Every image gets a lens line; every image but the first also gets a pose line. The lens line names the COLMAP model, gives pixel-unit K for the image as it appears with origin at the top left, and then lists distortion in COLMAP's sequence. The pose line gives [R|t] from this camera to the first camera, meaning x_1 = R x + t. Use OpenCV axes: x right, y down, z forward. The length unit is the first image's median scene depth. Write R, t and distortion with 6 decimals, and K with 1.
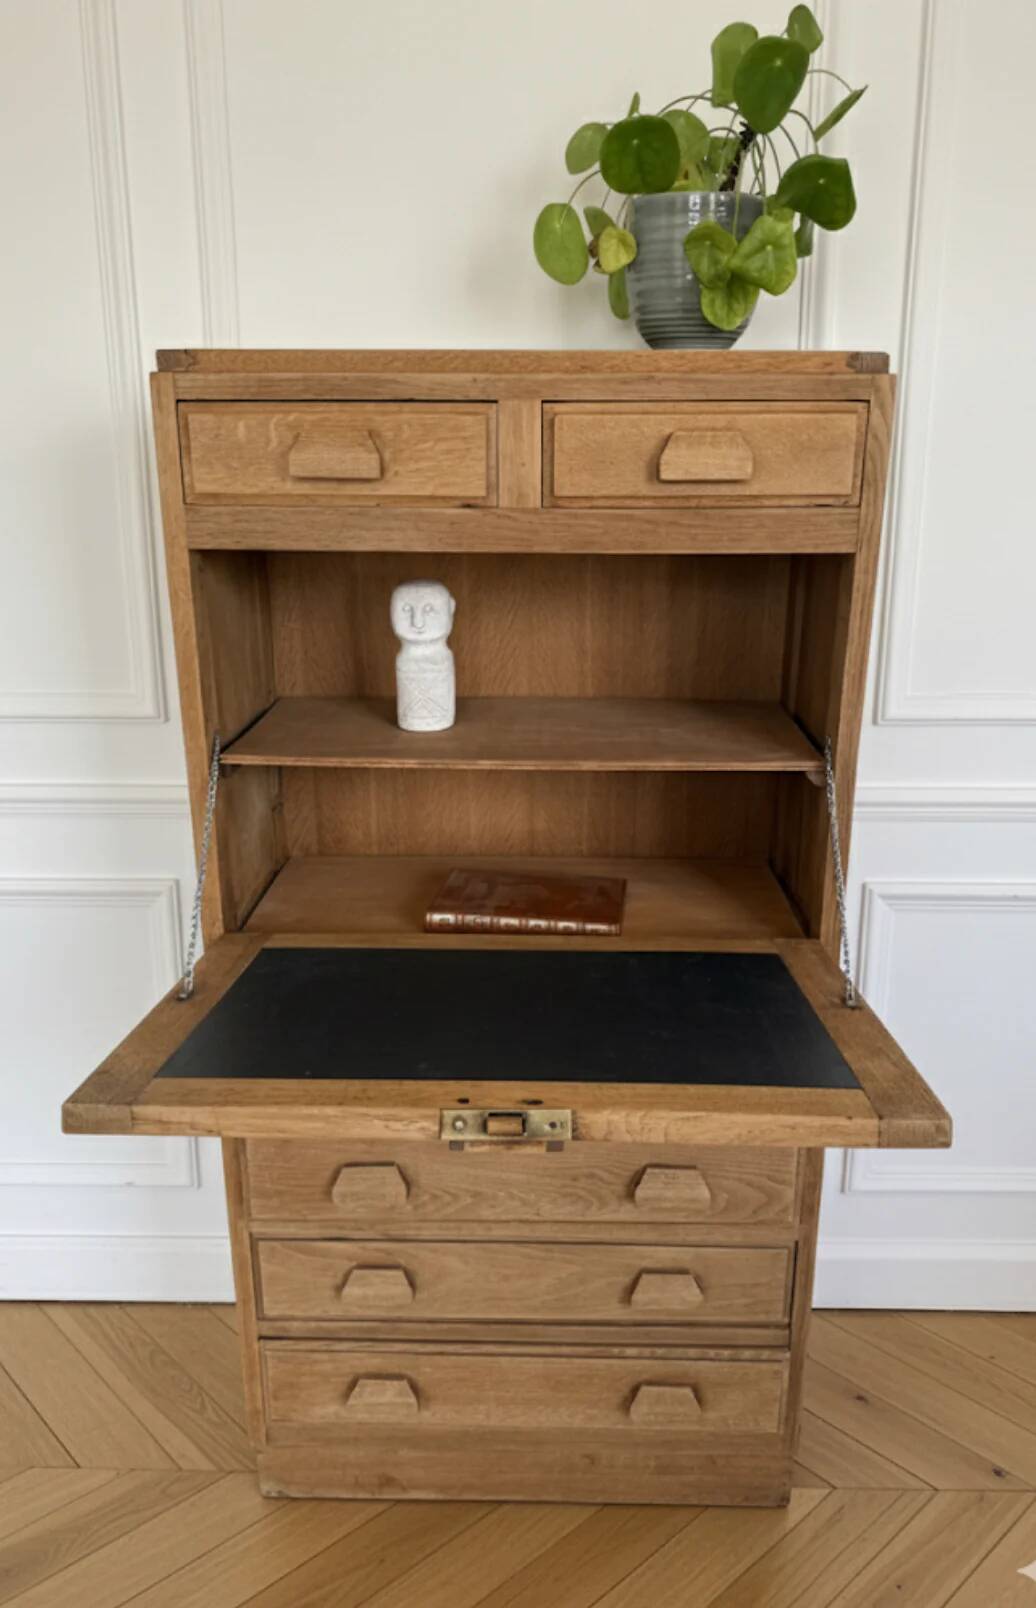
lens RADIAL K [[1172.3, 0, 531.8], [0, 1172.3, 806.6], [0, 0, 1]] dist [0.008546, -0.015833]
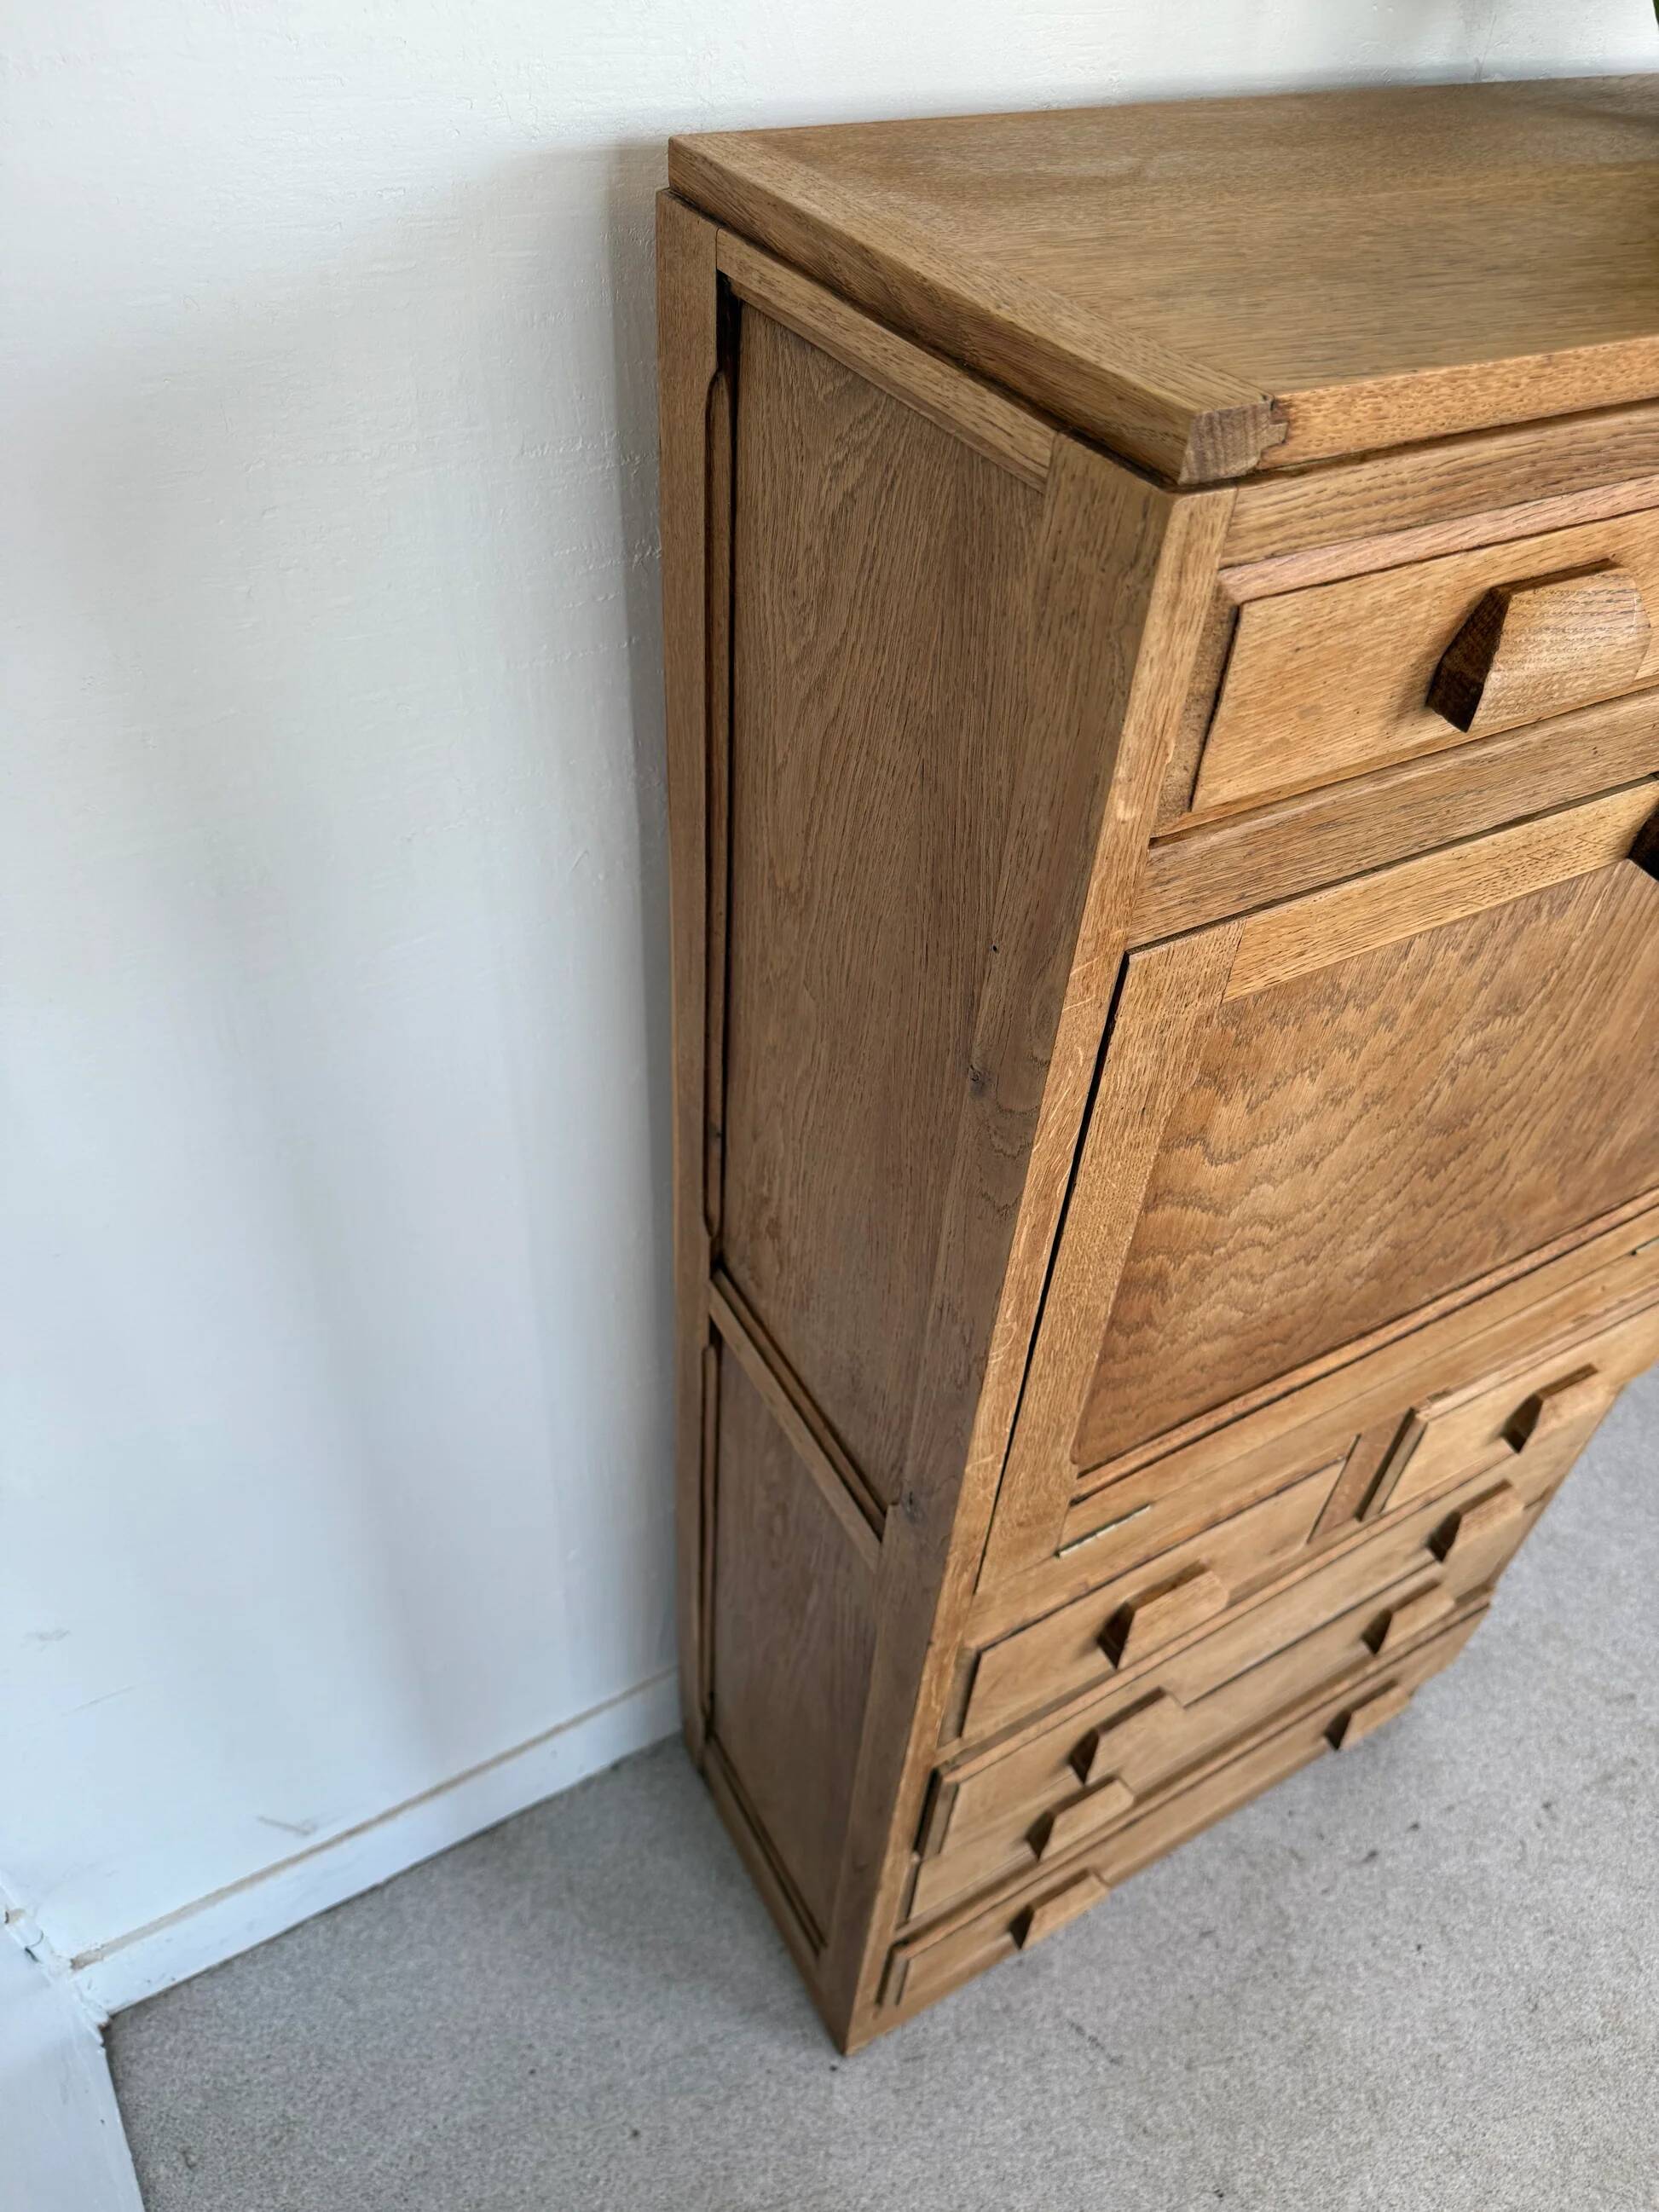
lens RADIAL K [[1601.3, 0, 835.3], [0, 1601.3, 1105.6], [0, 0, 1]] dist [0.007924, -0.024654]
pose [[0.850164, -0.319746, 0.418310, -0.592061], [0.097931, 0.876650, 0.471056, -0.419154], [-0.517330, -0.359509, 0.776610, 0.662544]]
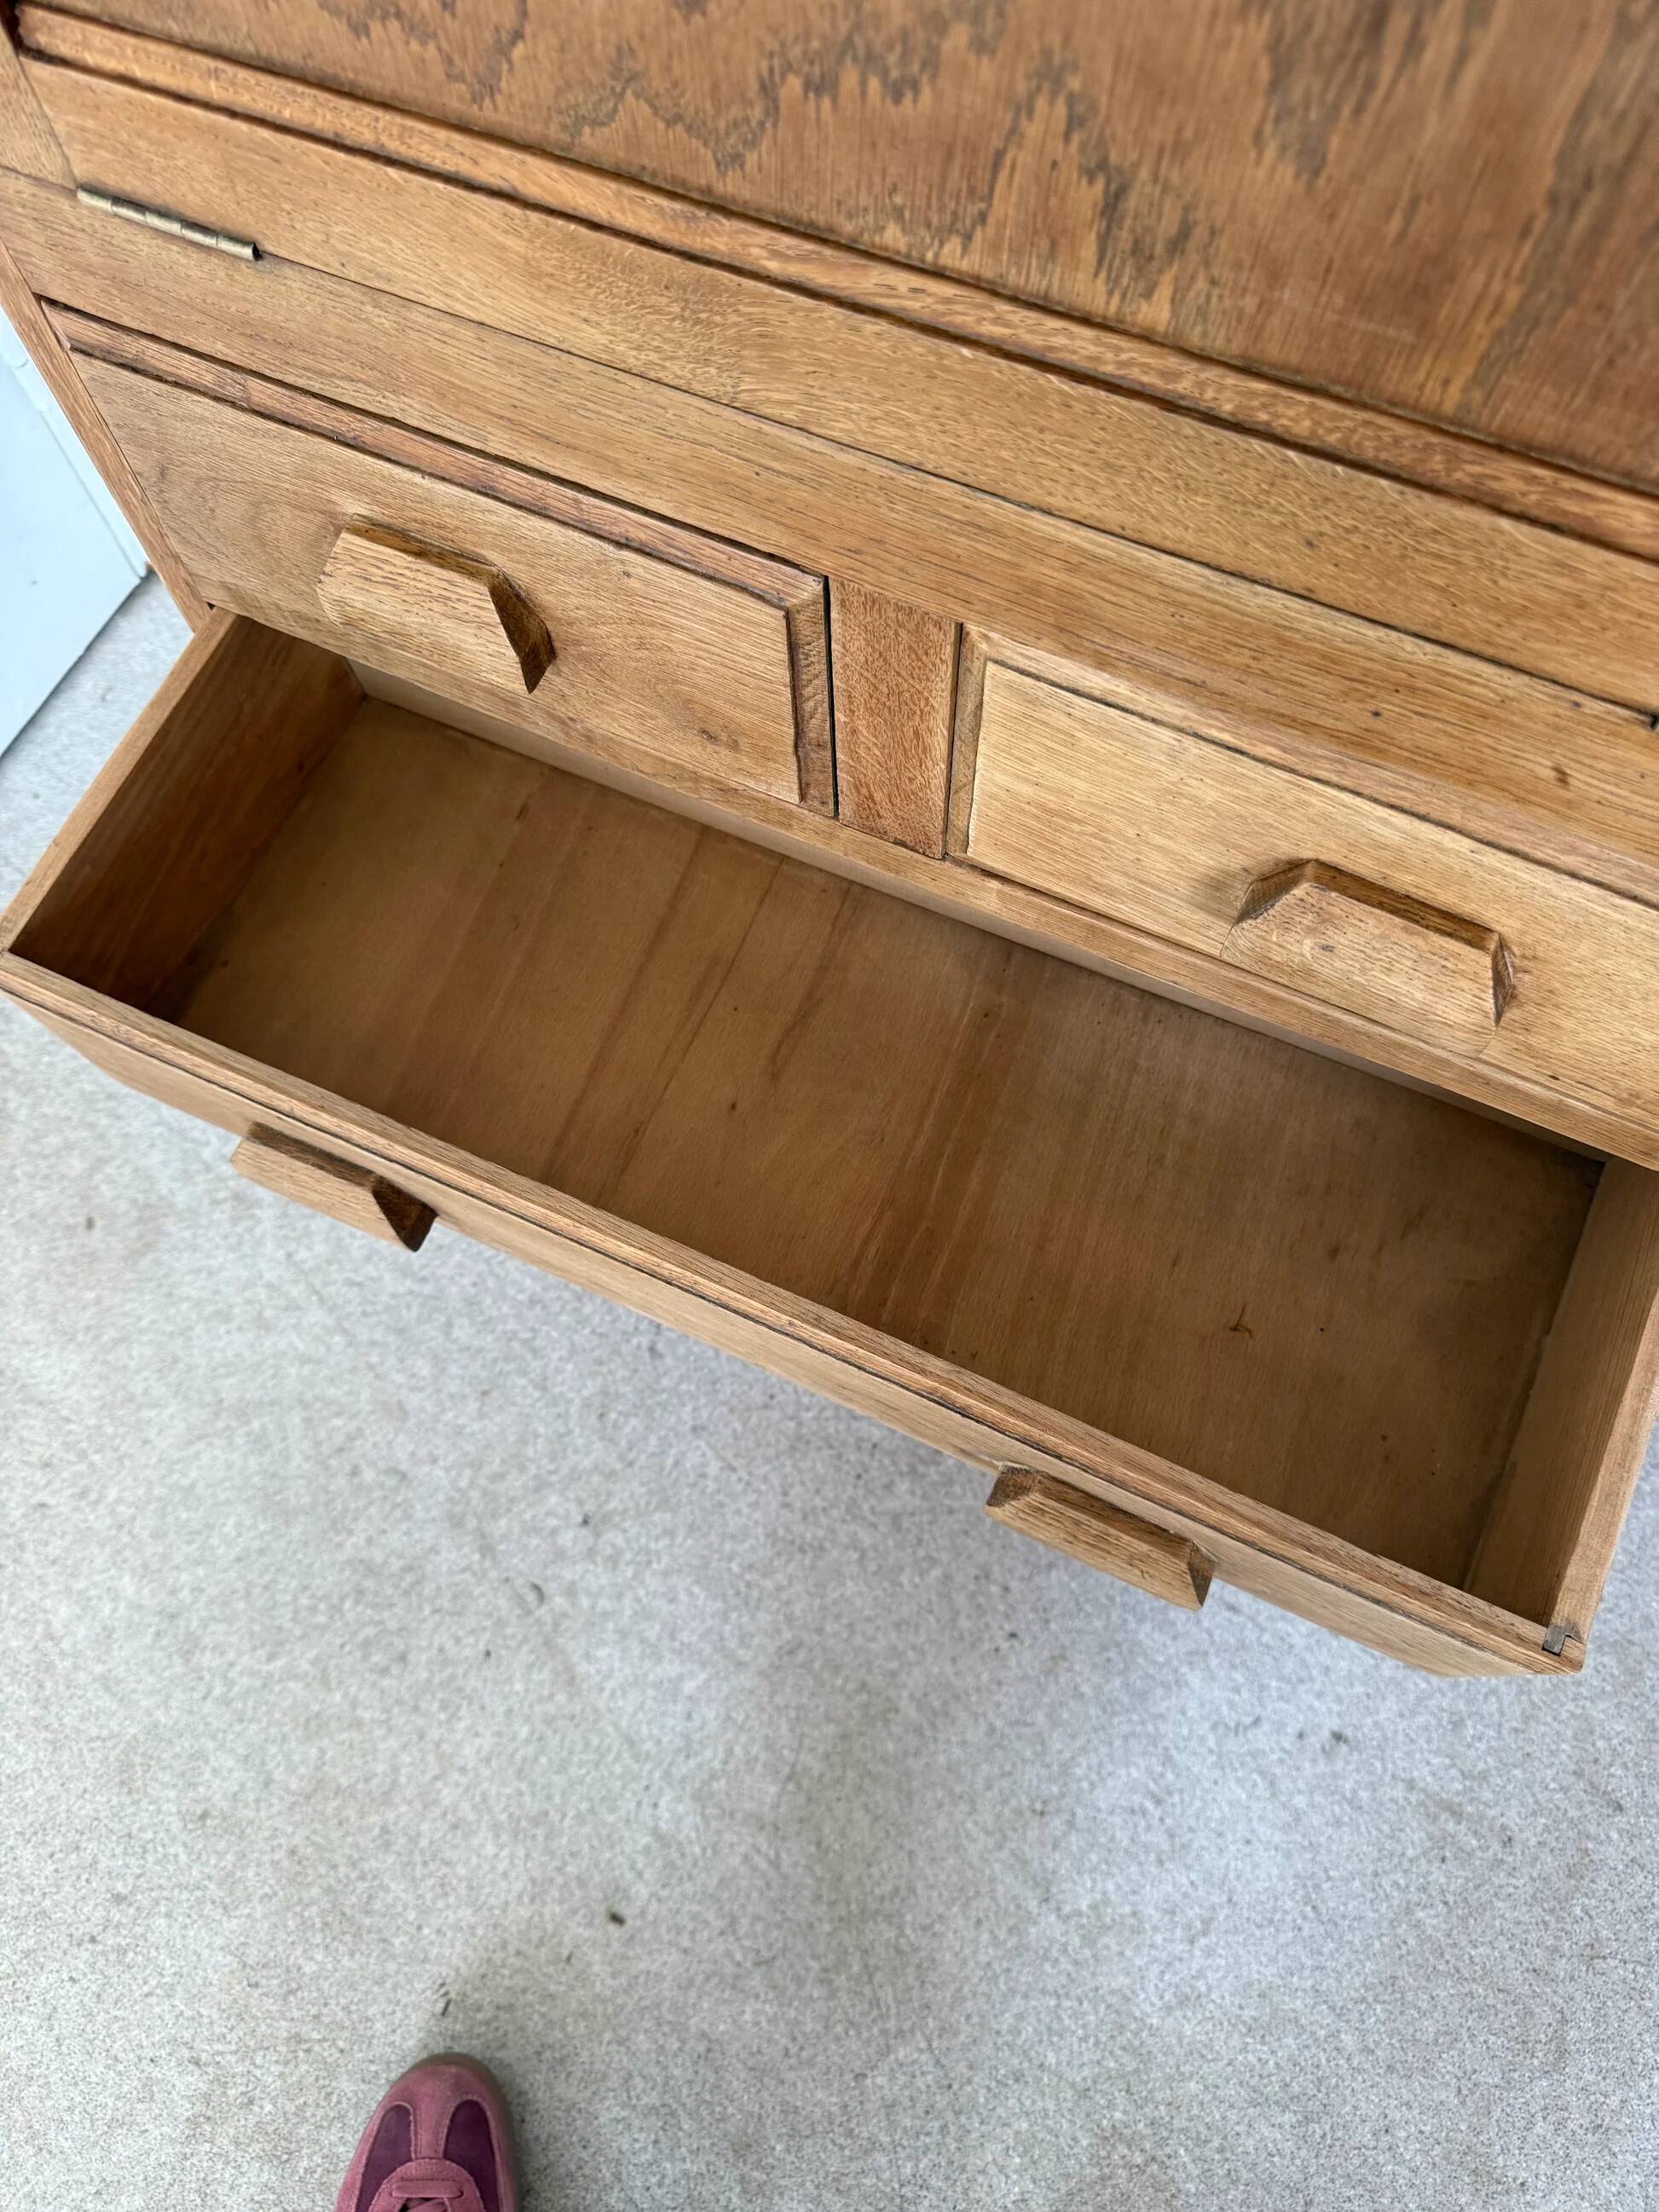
lens RADIAL K [[1601.3, 0, 816.5], [0, 1601.3, 1132.0], [0, 0, 1]] dist [0.007924, -0.024654]
pose [[0.907430, 0.372440, -0.194573, 0.106318], [-0.088388, 0.621865, 0.778121, -0.051768], [0.410801, -0.688892, 0.597218, 0.781813]]
